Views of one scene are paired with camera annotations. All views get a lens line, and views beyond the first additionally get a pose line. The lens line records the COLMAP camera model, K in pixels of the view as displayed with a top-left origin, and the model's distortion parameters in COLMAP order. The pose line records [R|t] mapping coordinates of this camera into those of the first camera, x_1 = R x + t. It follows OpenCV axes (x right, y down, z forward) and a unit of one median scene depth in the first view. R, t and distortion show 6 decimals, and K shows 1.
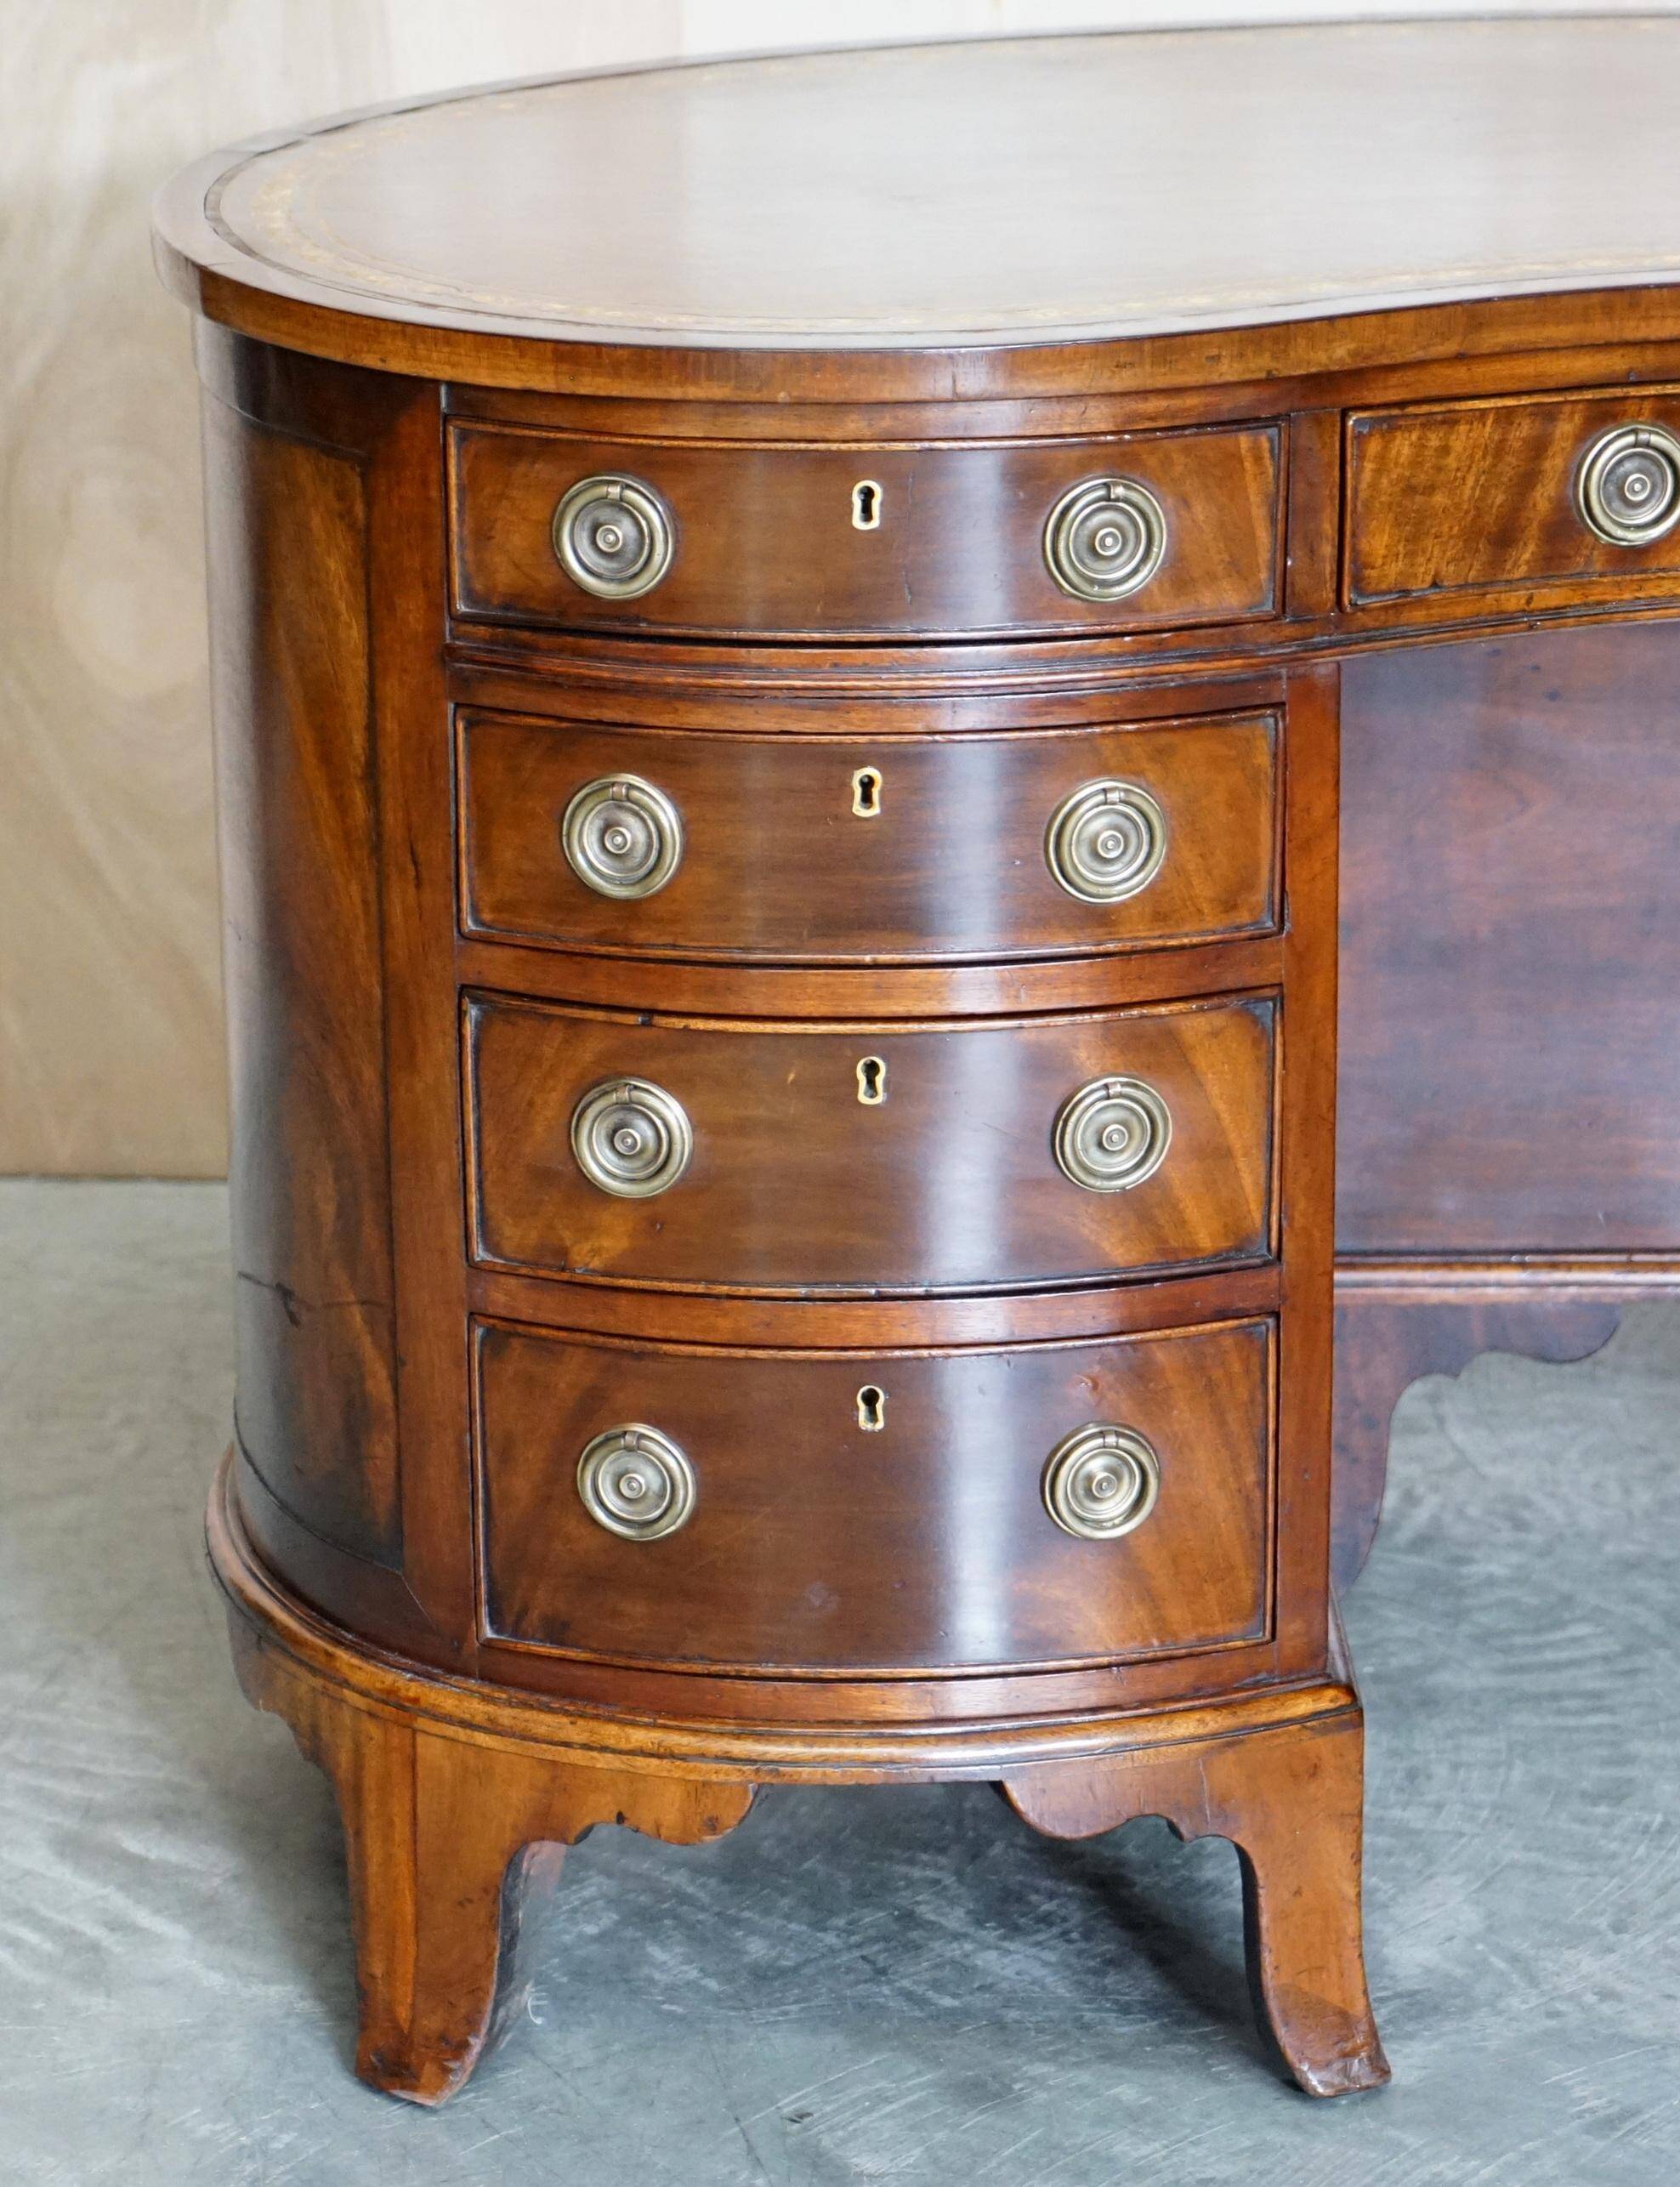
lens RADIAL K [[6994.3, 0, 747.4], [0, 6994.3, 1192.0], [0, 0, 1]] dist [-0.065241, 0.000000]
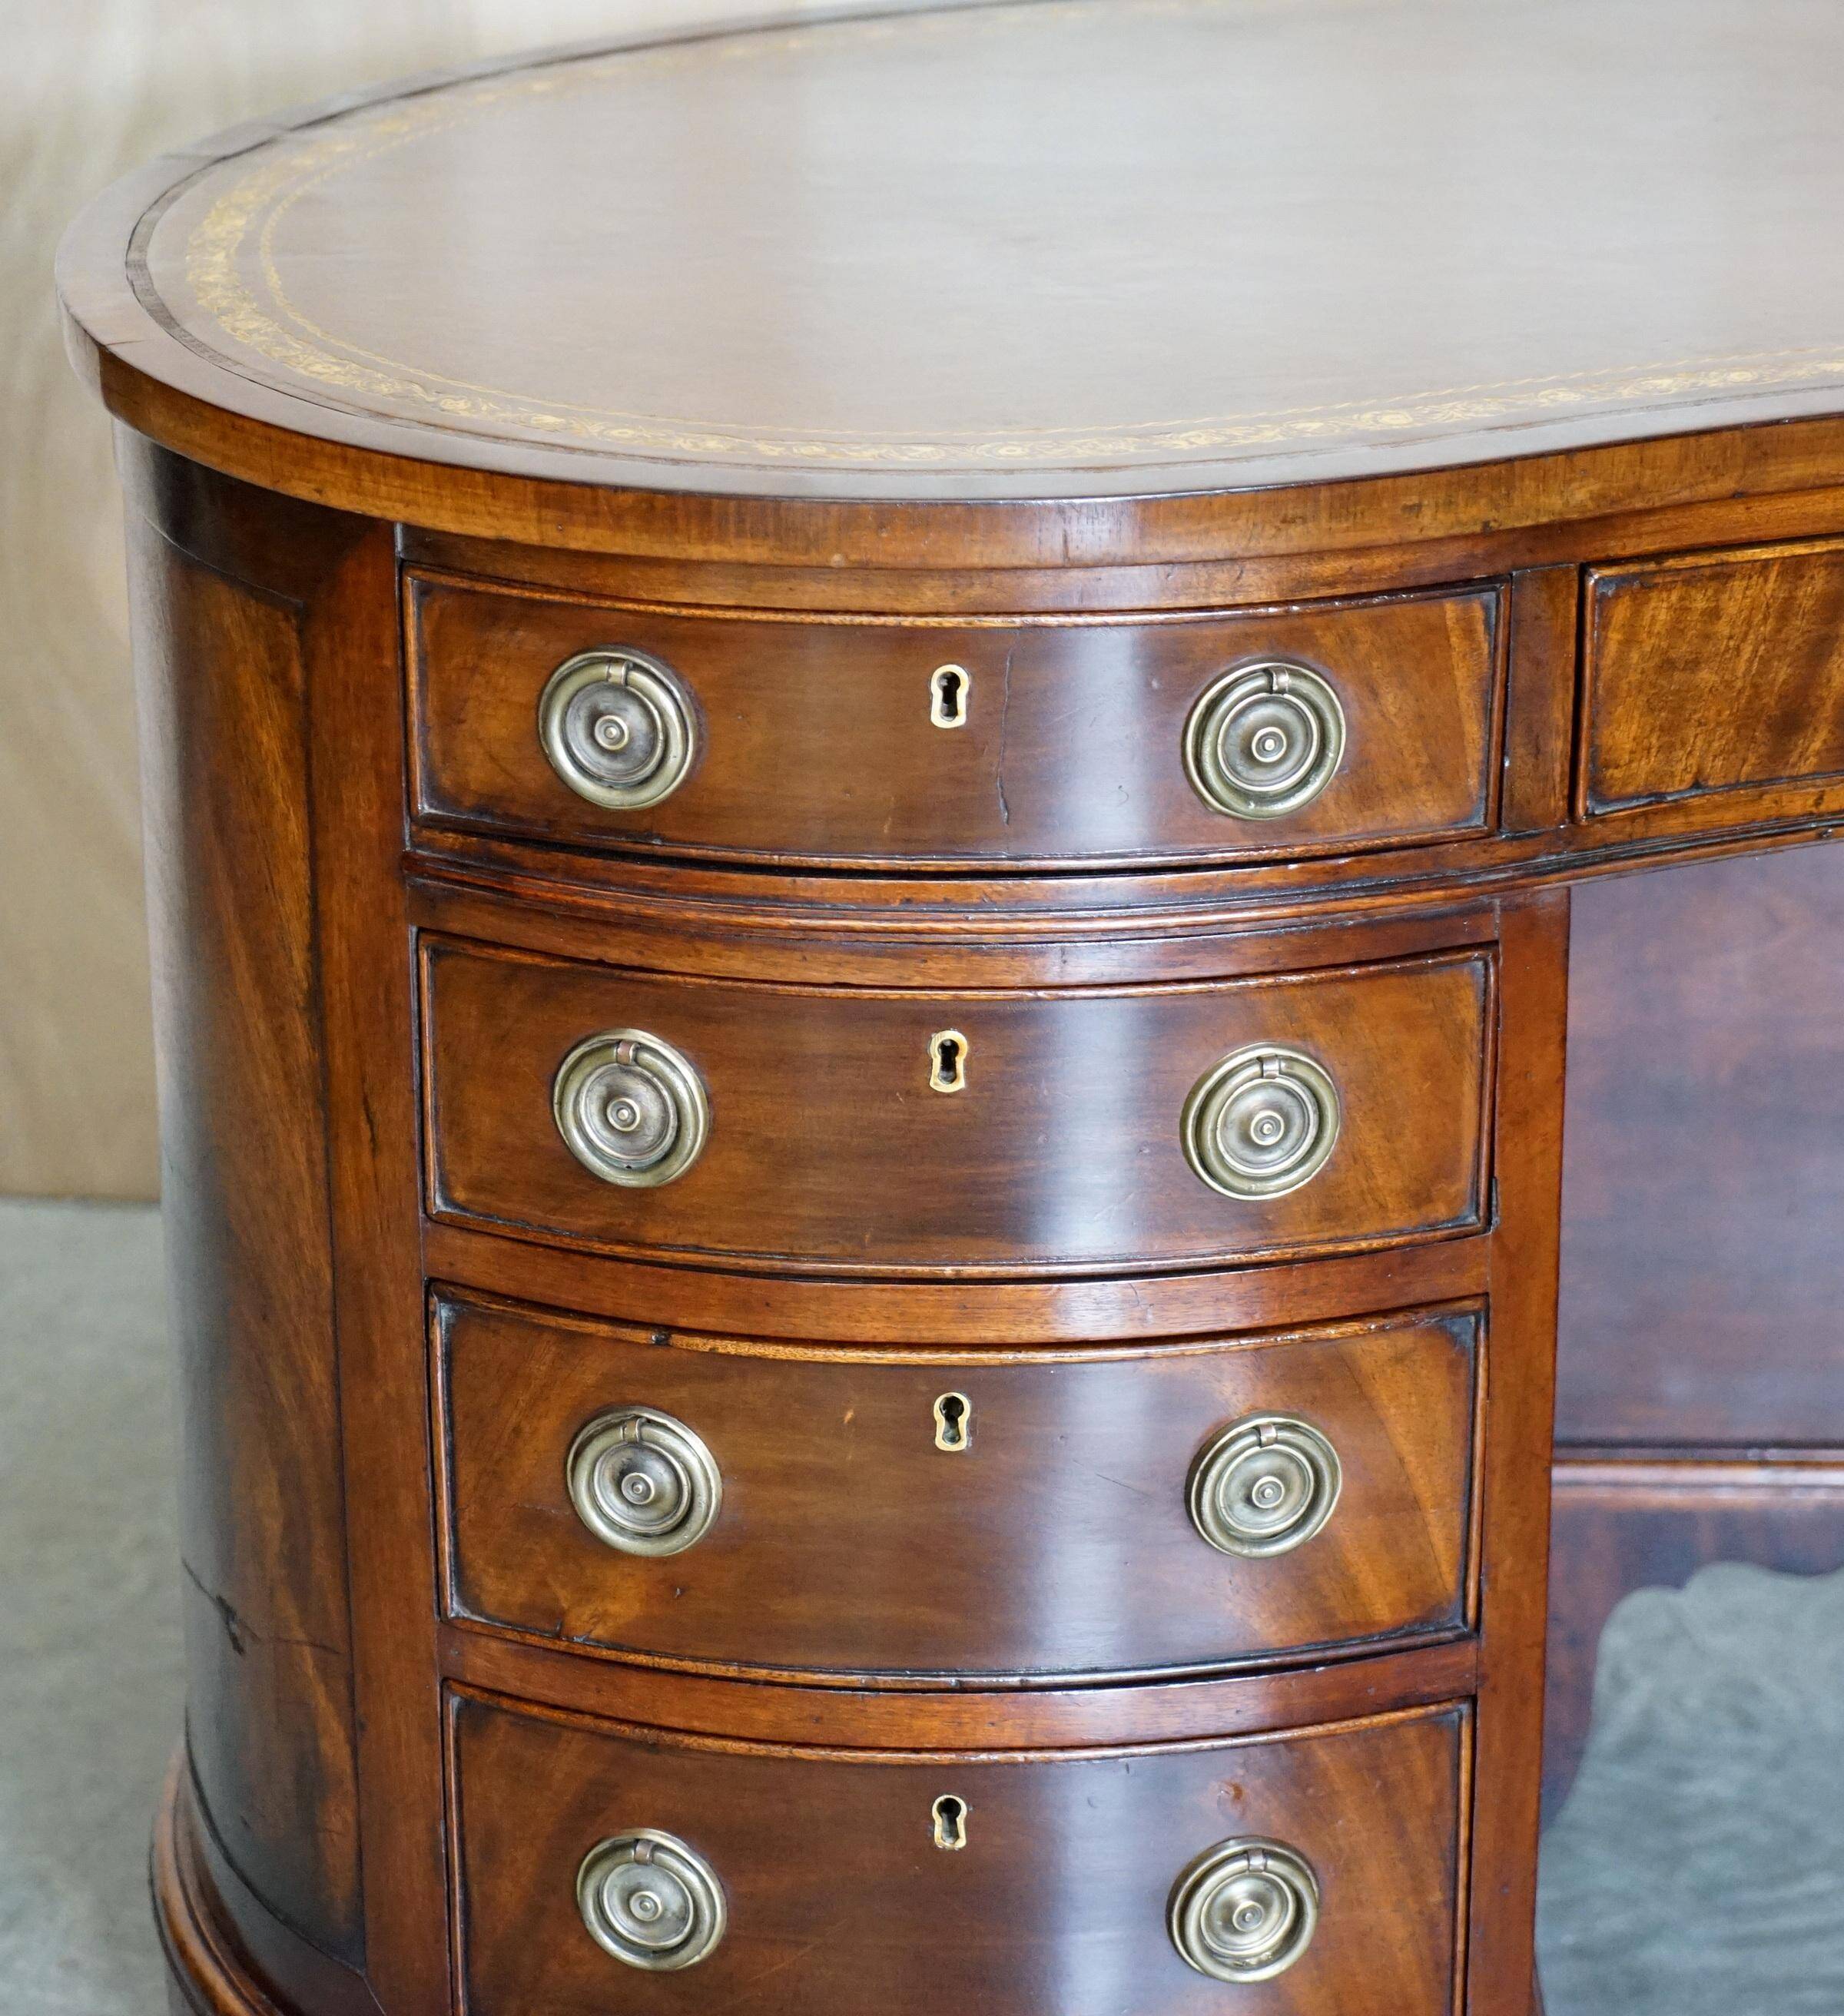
lens RADIAL K [[6114.6, 0, 811.2], [0, 6114.6, 1017.4], [0, 0, 1]] dist [-0.018299, 0.000000]
pose [[0.999553, 0.012288, -0.027254, 0.019617], [-0.011103, 0.999004, 0.043214, -0.087775], [0.027758, -0.042892, 0.998694, 0.321436]]
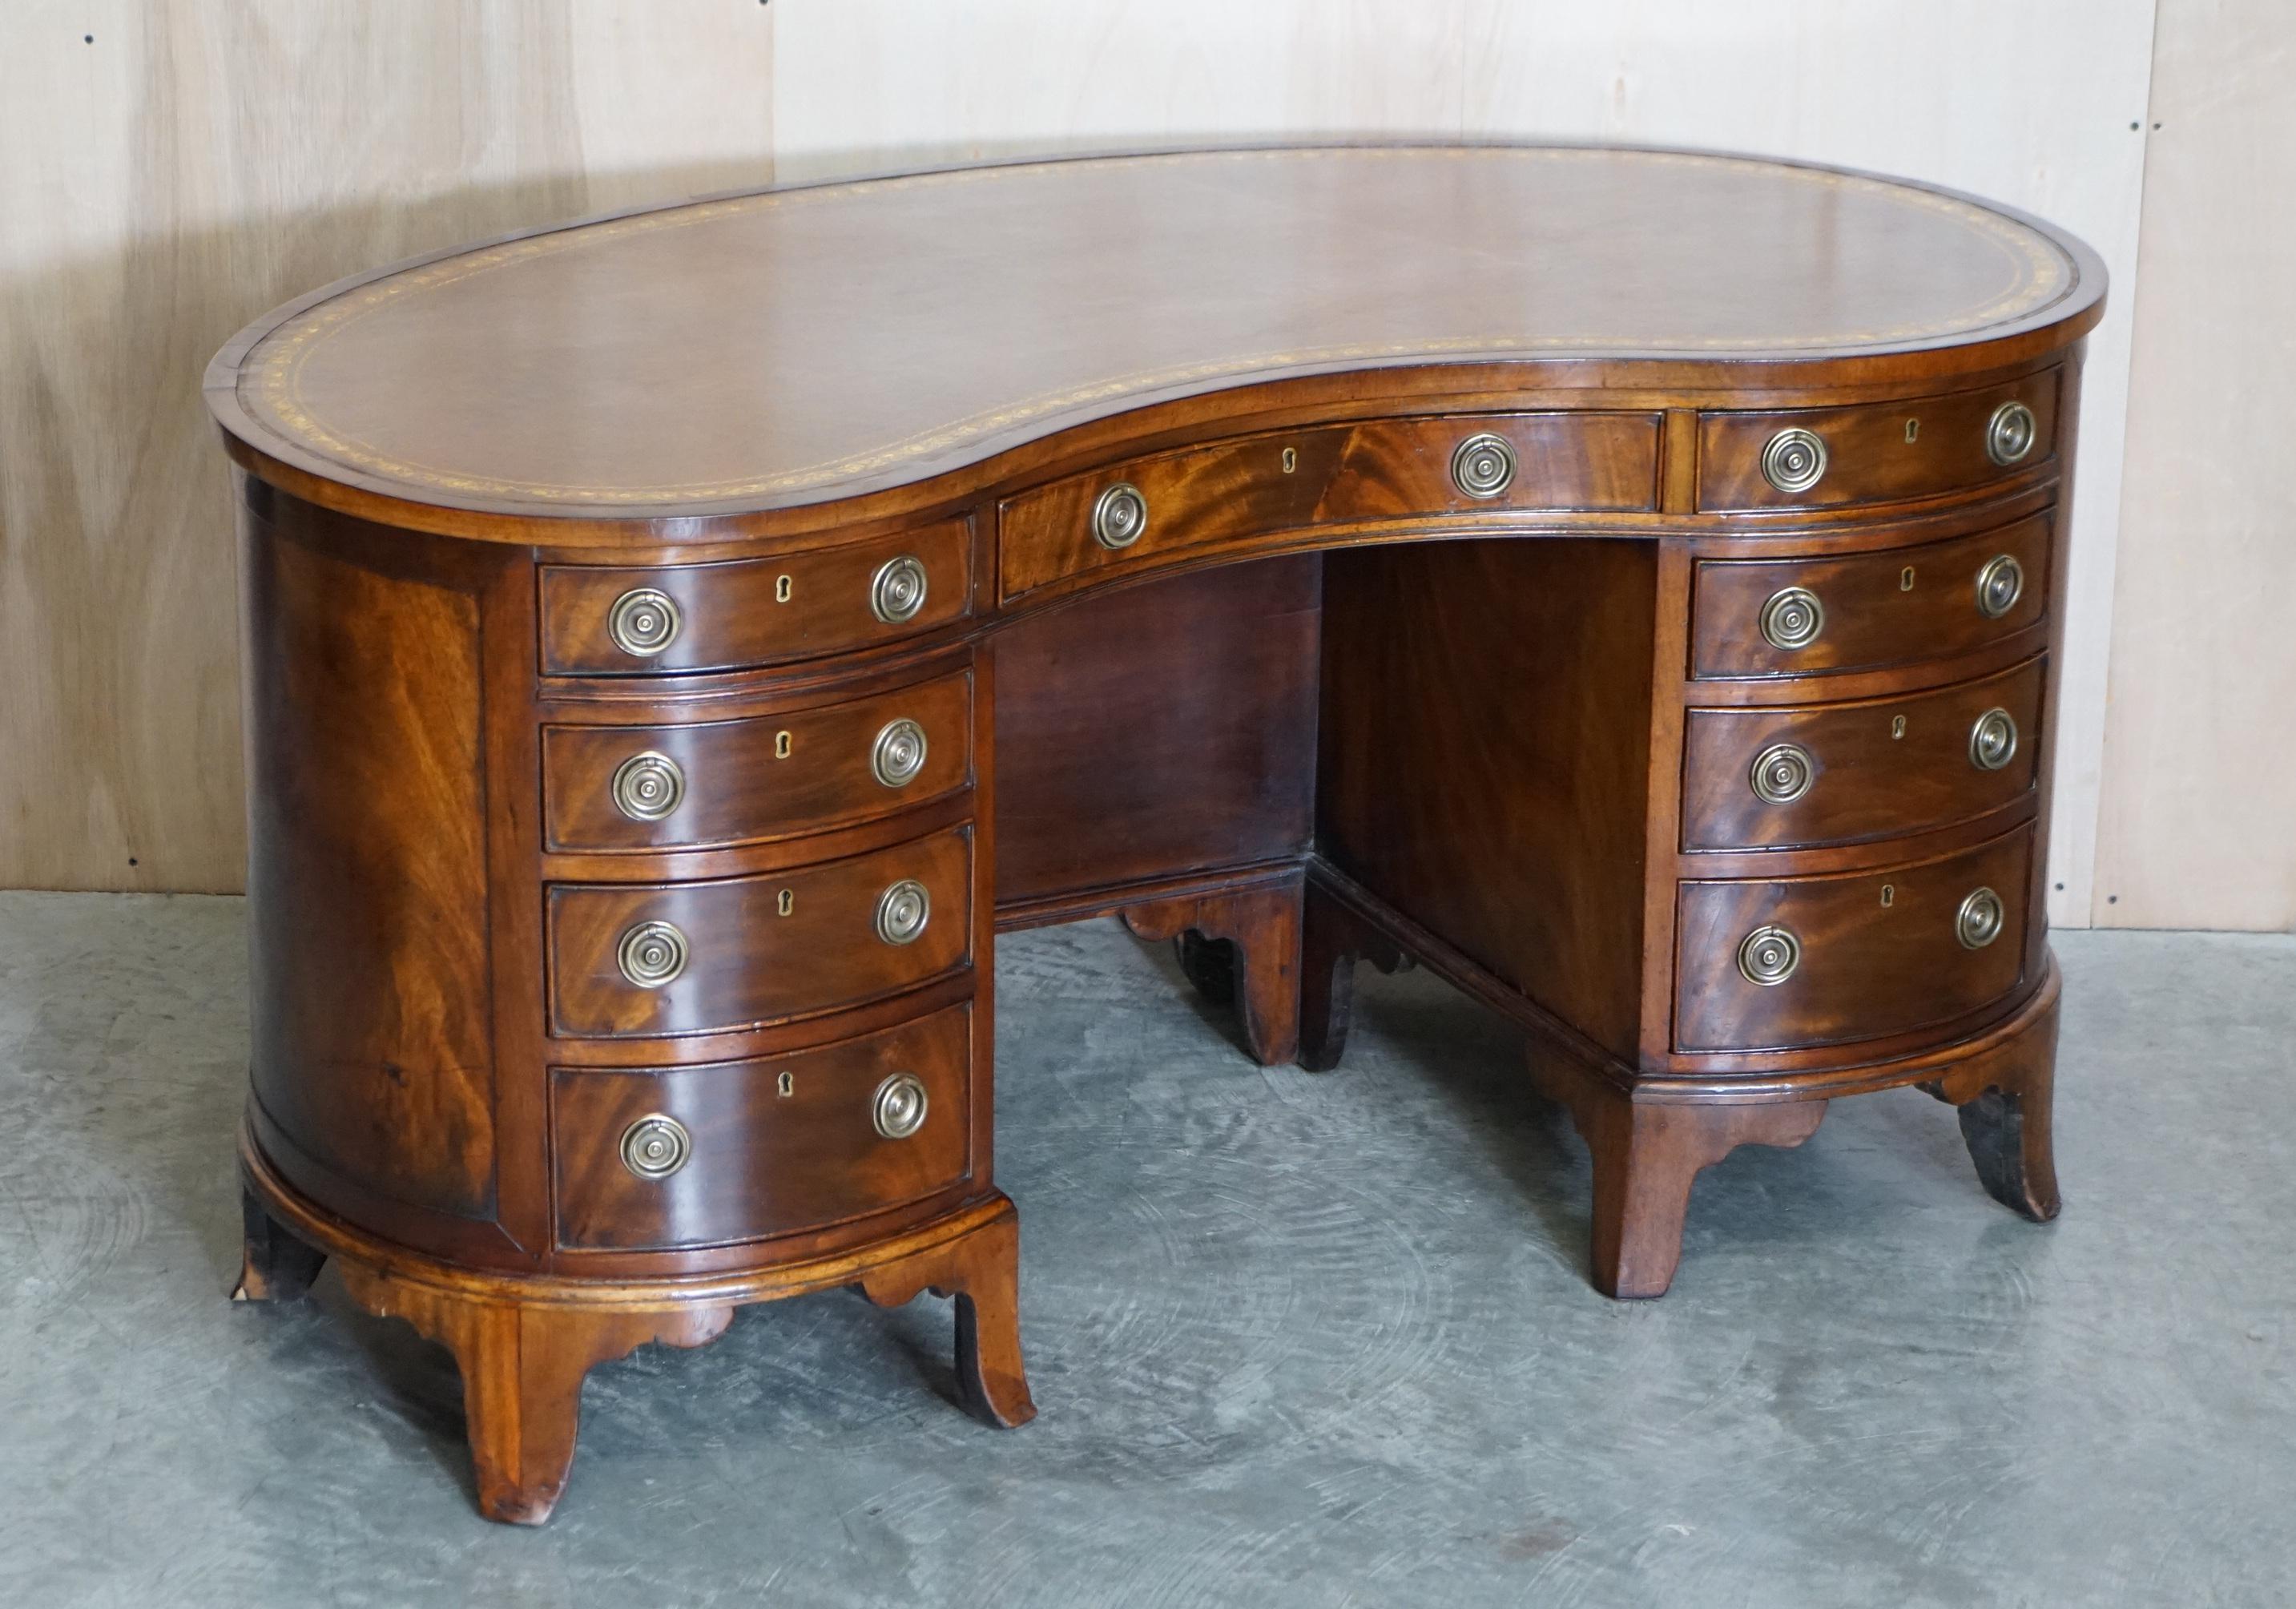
lens RADIAL K [[6596.9, 0, 1145.3], [0, 6596.9, 812.0], [0, 0, 1]] dist [-0.231606, 0.000000]
pose [[0.890764, -0.136579, 0.433458, -0.610818], [0.123600, 0.990628, 0.058138, -0.122270], [-0.437336, 0.001788, 0.899297, -0.533326]]
